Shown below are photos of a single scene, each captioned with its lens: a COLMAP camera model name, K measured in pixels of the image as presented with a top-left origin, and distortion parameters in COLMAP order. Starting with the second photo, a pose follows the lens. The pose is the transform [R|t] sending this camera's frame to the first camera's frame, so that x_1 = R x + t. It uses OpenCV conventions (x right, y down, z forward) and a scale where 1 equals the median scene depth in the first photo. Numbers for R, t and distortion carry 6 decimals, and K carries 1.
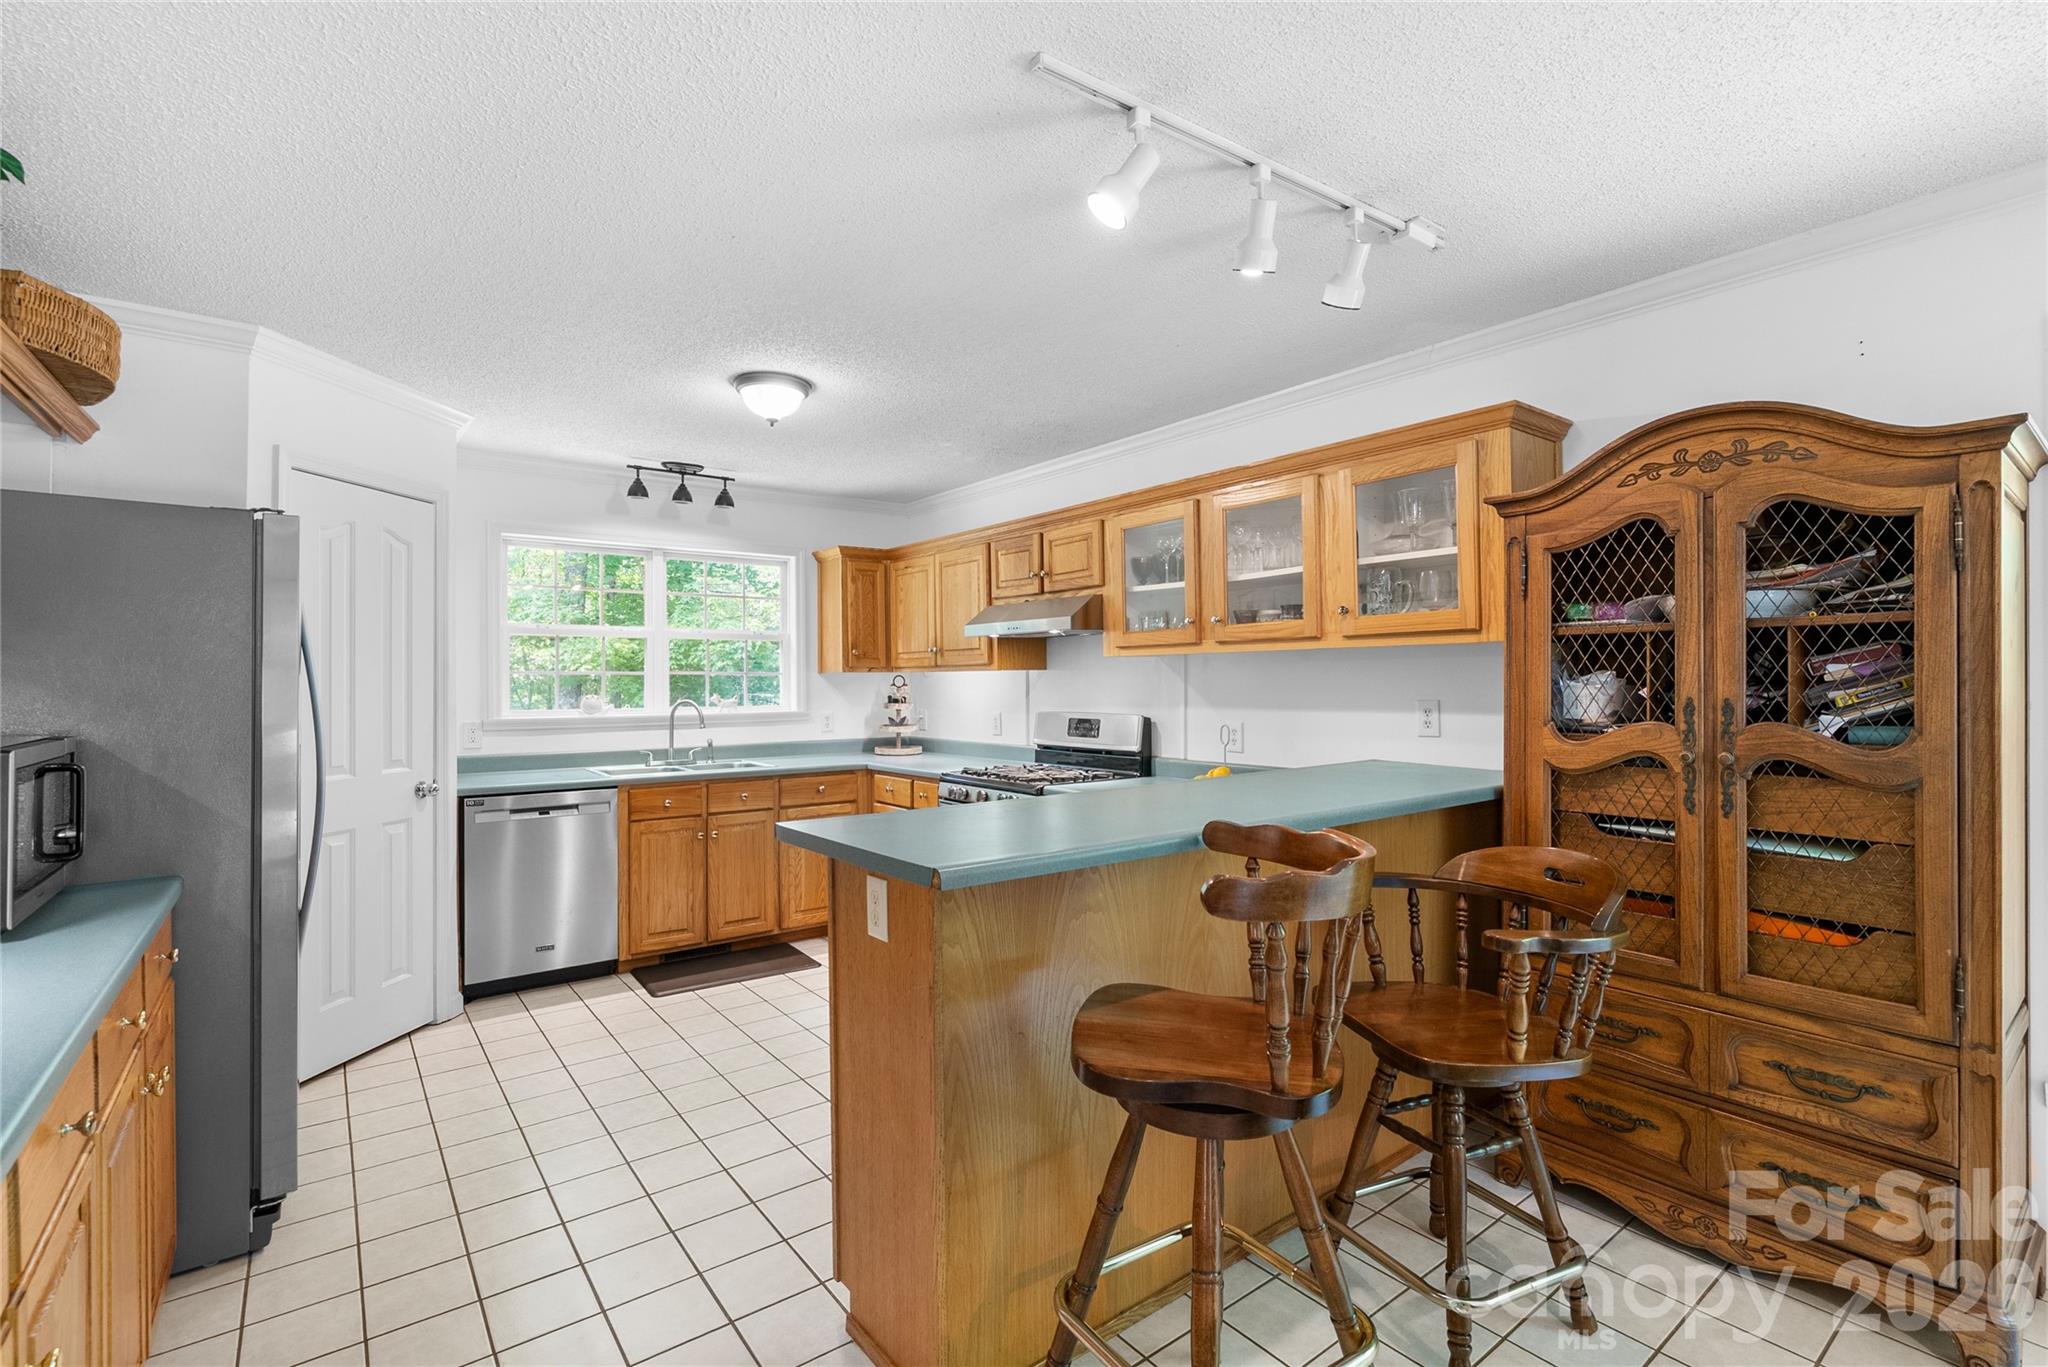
lens RADIAL K [[934.2, 0, 1019.1], [0, 934.2, 682.2], [0, 0, 1]] dist [-0.010823, 0.005045]
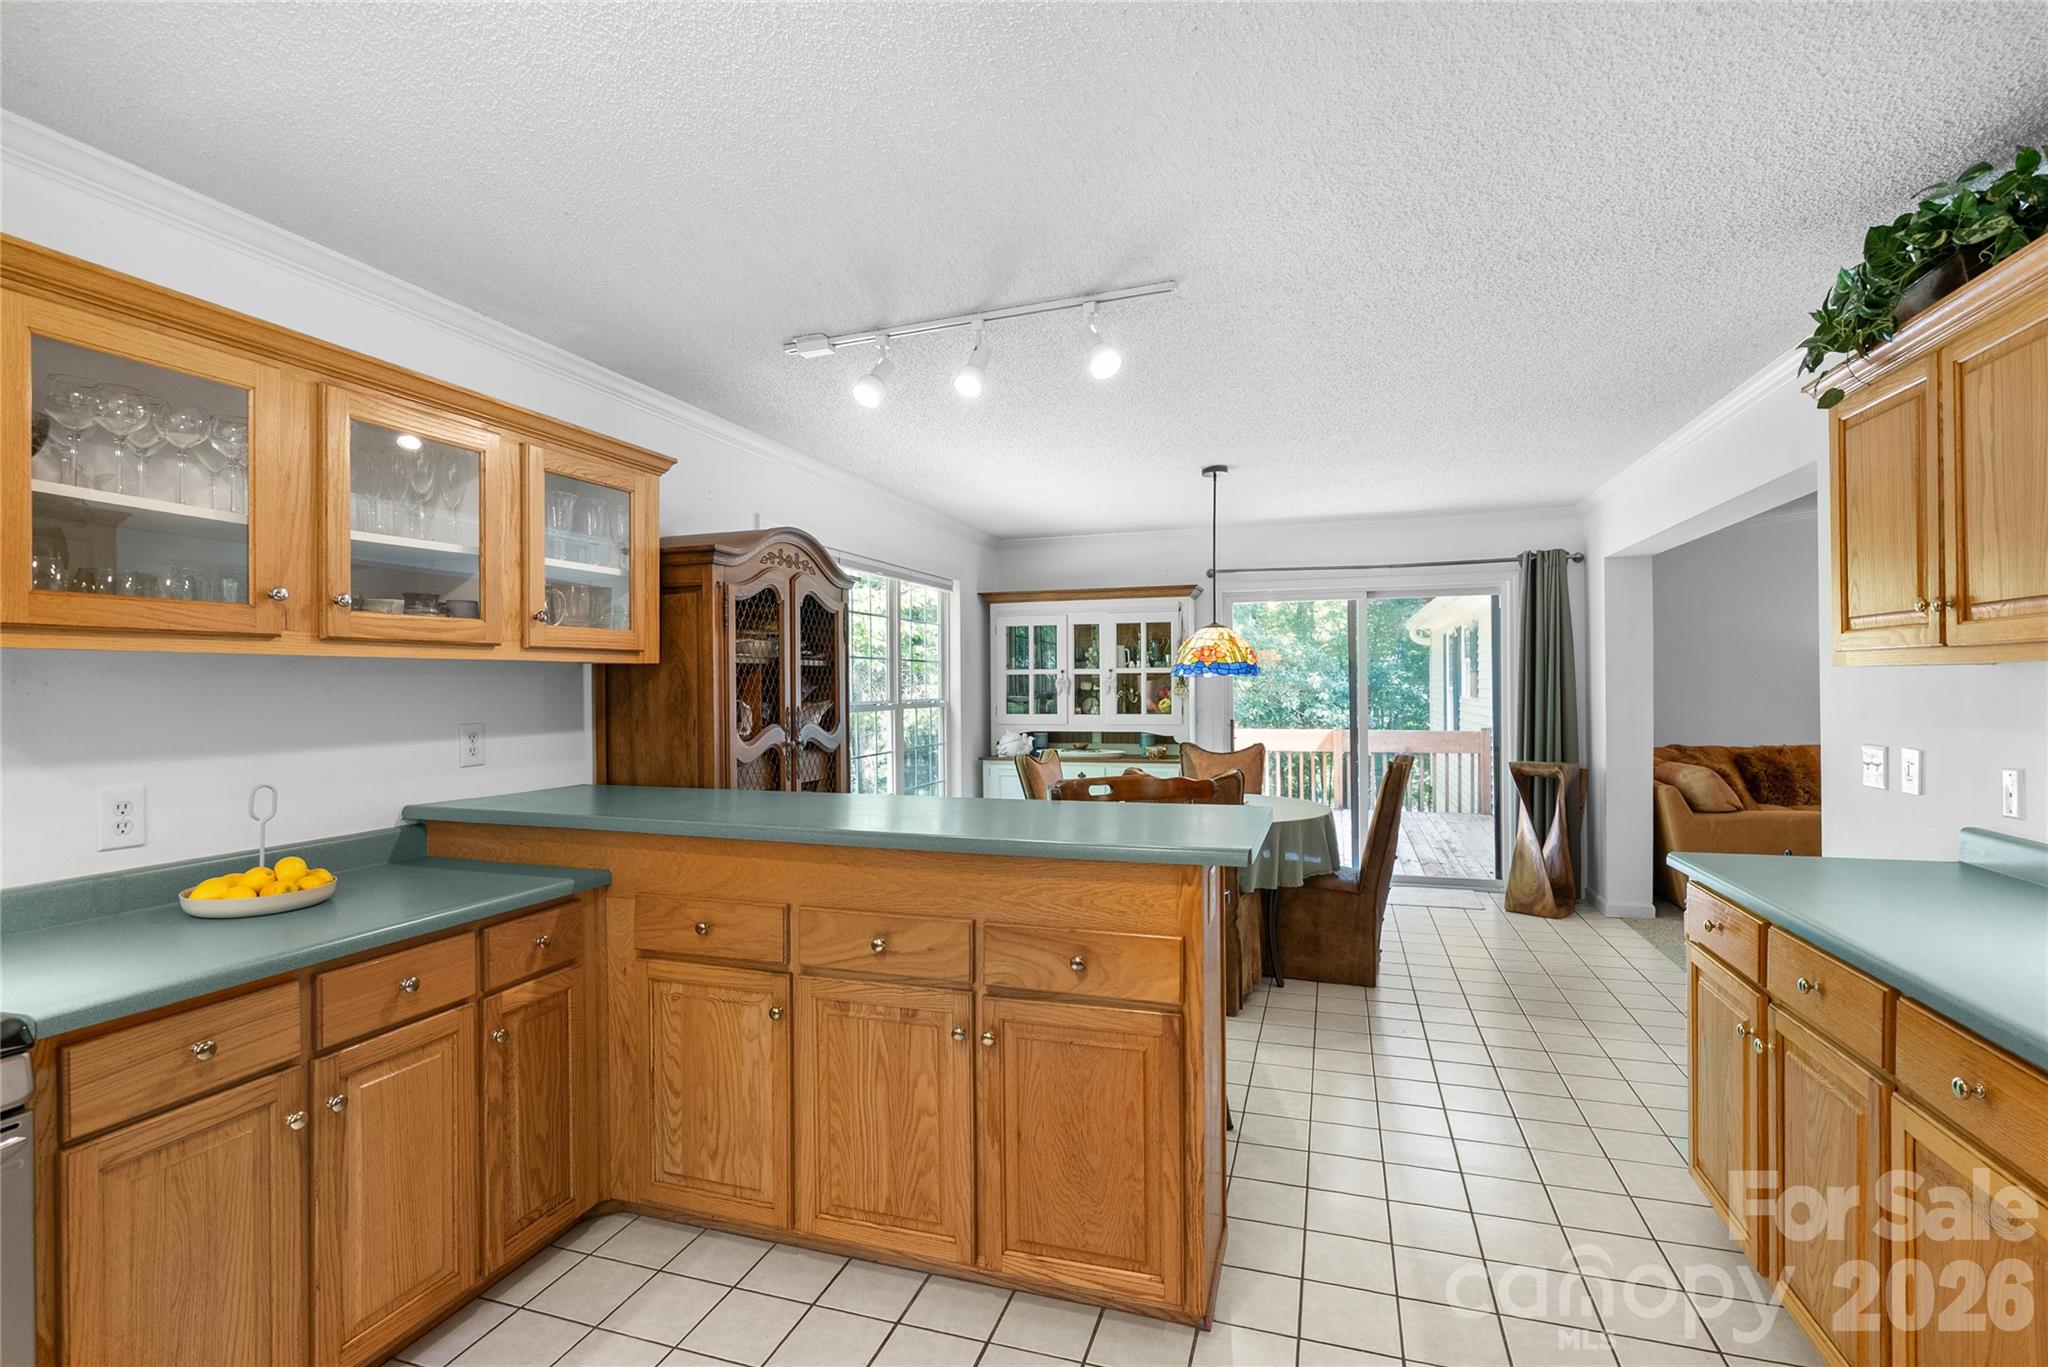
lens RADIAL K [[934.2, 0, 1021.4], [0, 934.2, 688.1], [0, 0, 1]] dist [-0.010823, 0.005045]
pose [[-0.563639, 0.006255, 0.825998, -0.511502], [0.009821, 0.999951, -0.000871, -0.007158], [-0.825963, 0.007621, -0.563673, 0.982812]]
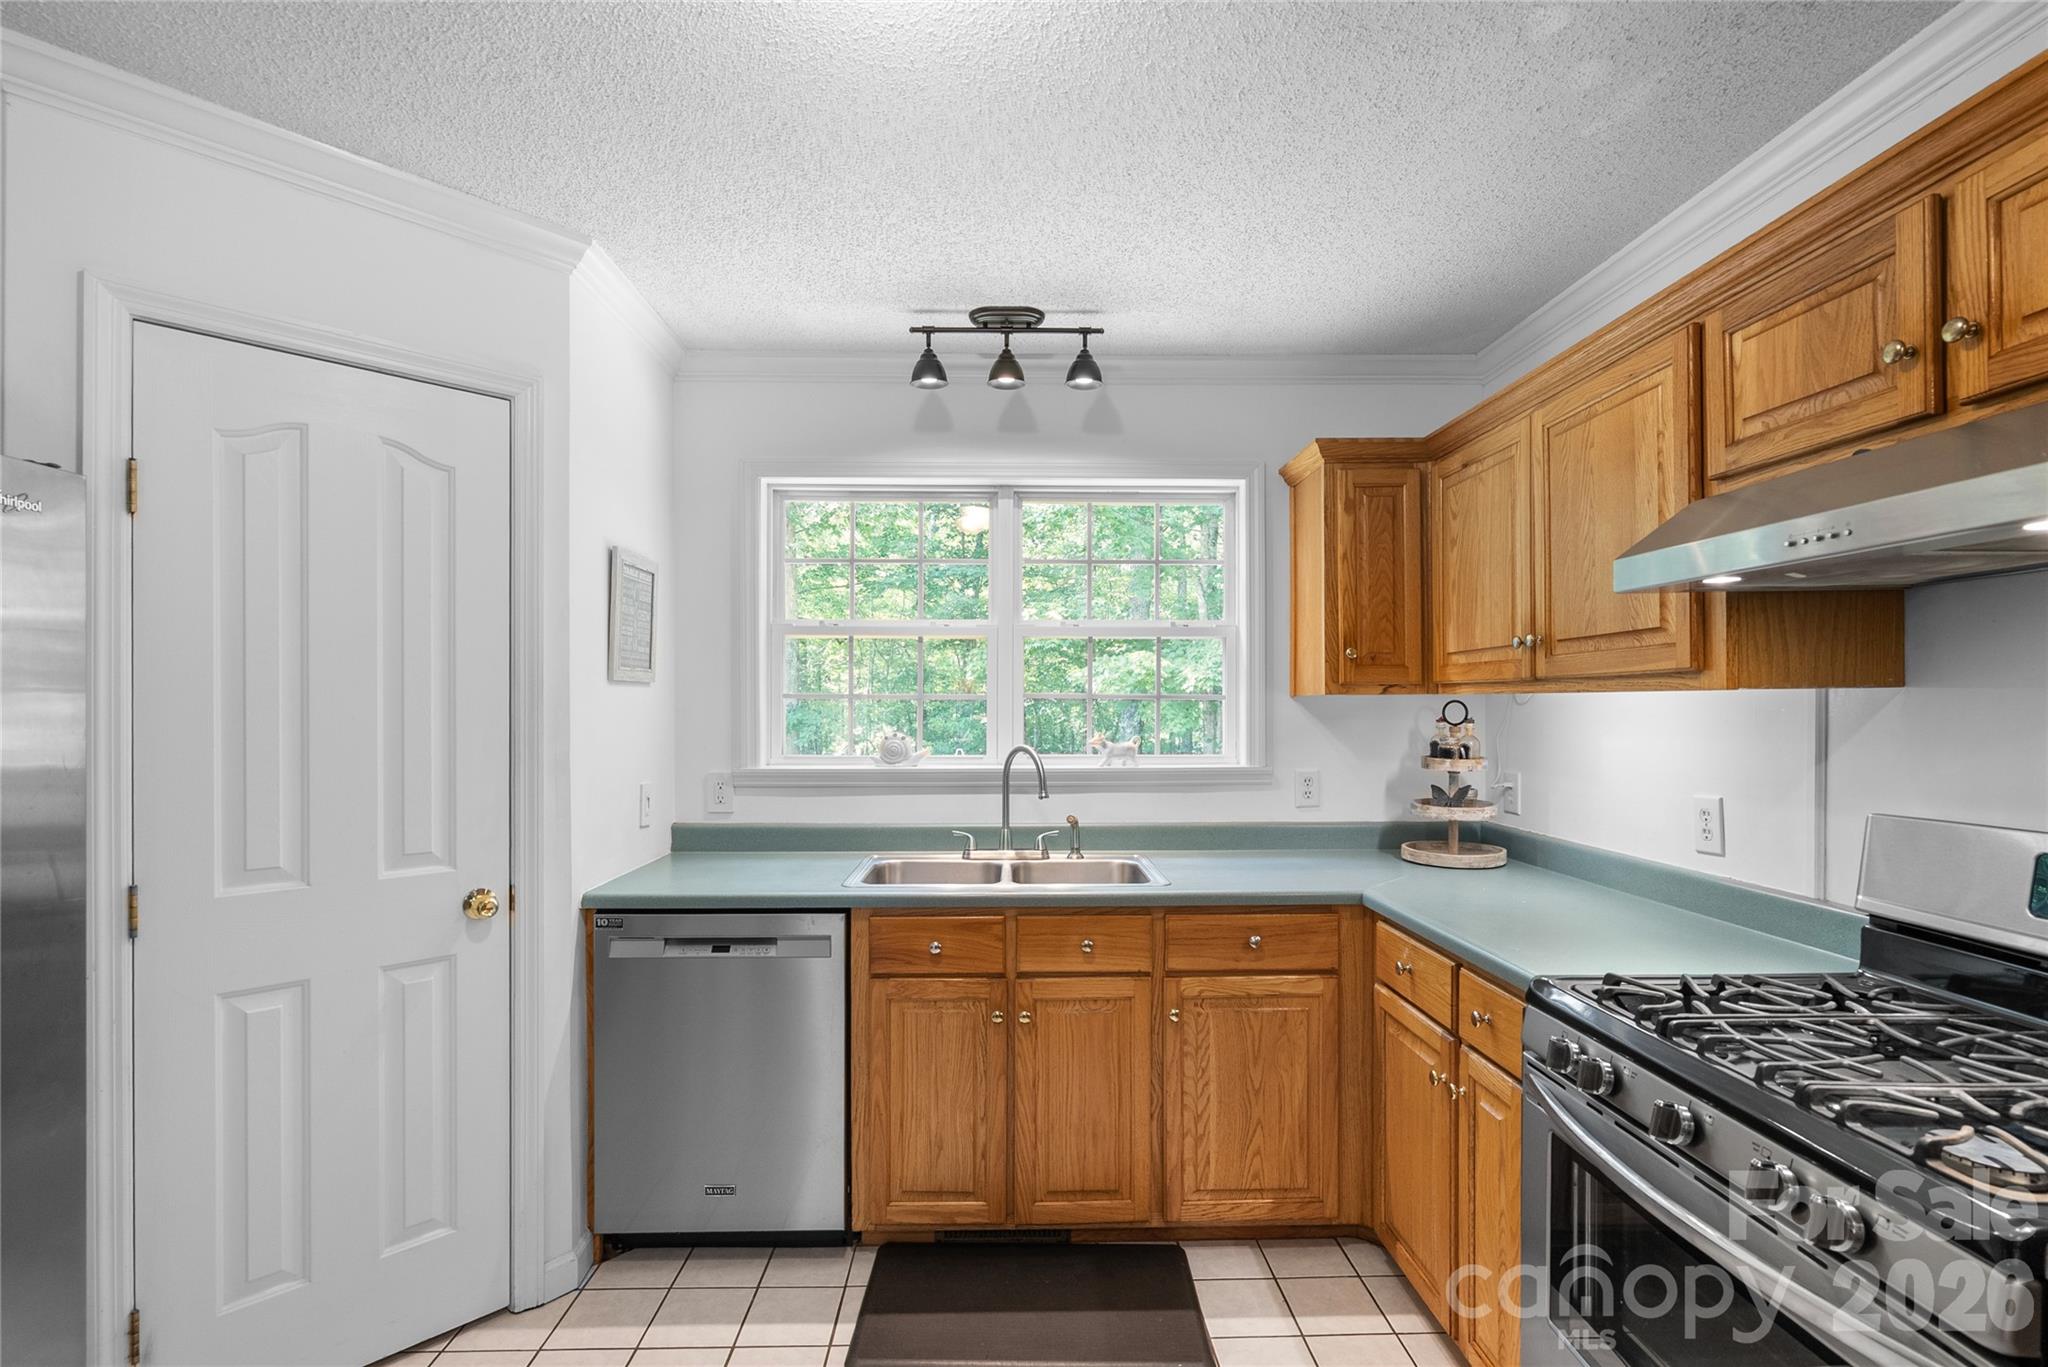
lens RADIAL K [[934.2, 0, 1027.1], [0, 934.2, 711.4], [0, 0, 1]] dist [-0.010823, 0.005045]
pose [[0.814556, 0.008118, -0.580029, -0.045756], [-0.003408, 0.999952, 0.009209, -0.008595], [0.580076, -0.005524, 0.814544, 0.771121]]
